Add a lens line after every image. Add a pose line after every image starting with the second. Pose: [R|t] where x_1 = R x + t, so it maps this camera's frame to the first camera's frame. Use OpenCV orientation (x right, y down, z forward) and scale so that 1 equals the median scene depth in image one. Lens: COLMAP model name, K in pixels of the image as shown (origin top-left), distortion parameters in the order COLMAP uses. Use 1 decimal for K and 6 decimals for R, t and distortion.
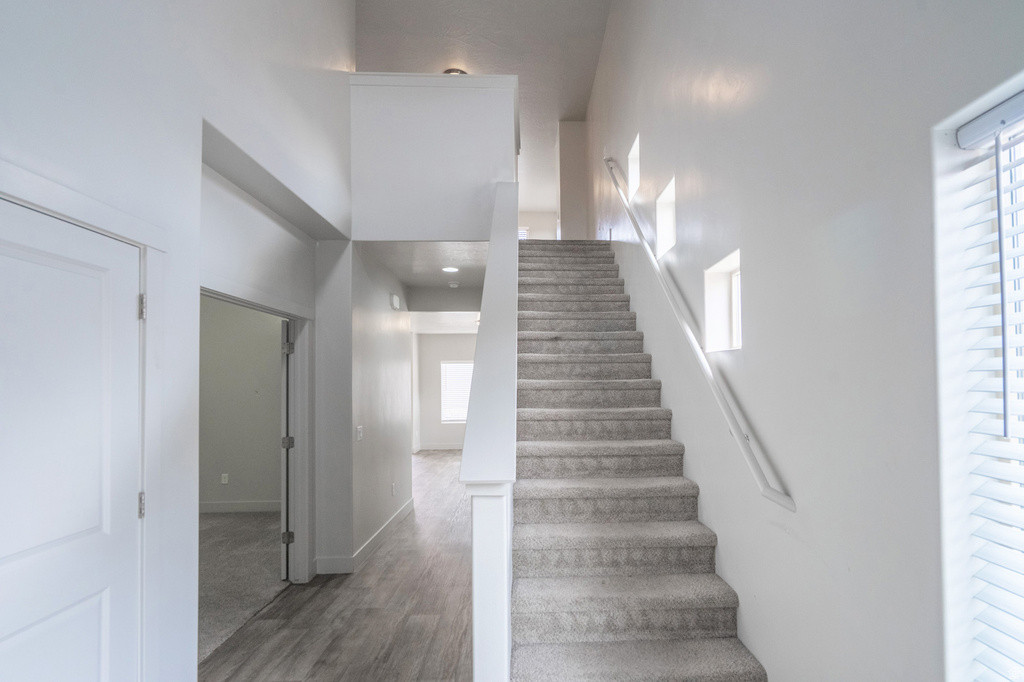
lens RADIAL K [[472.1, 0, 468.7], [0, 472.1, 407.7], [0, 0, 1]] dist [-0.007235, 0.004780]
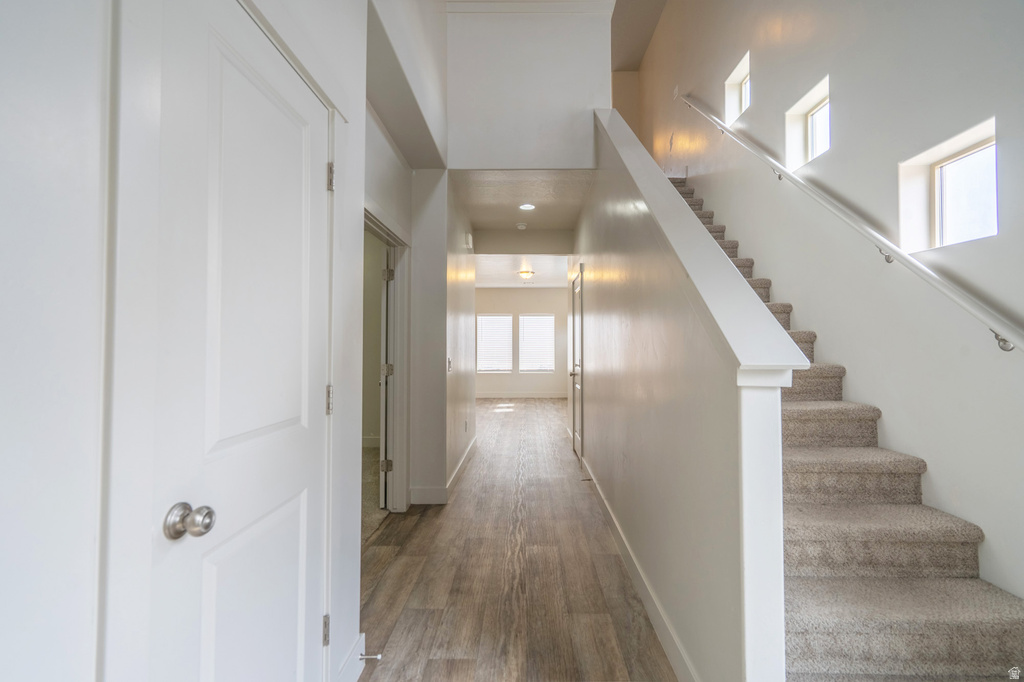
lens RADIAL K [[472.1, 0, 515.5], [0, 472.1, 342.5], [0, 0, 1]] dist [-0.007235, 0.004780]
pose [[0.997940, 0.005453, -0.063926, -0.146381], [-0.005672, 0.999979, -0.003245, 0.050457], [0.063907, 0.003601, 0.997949, 0.070805]]
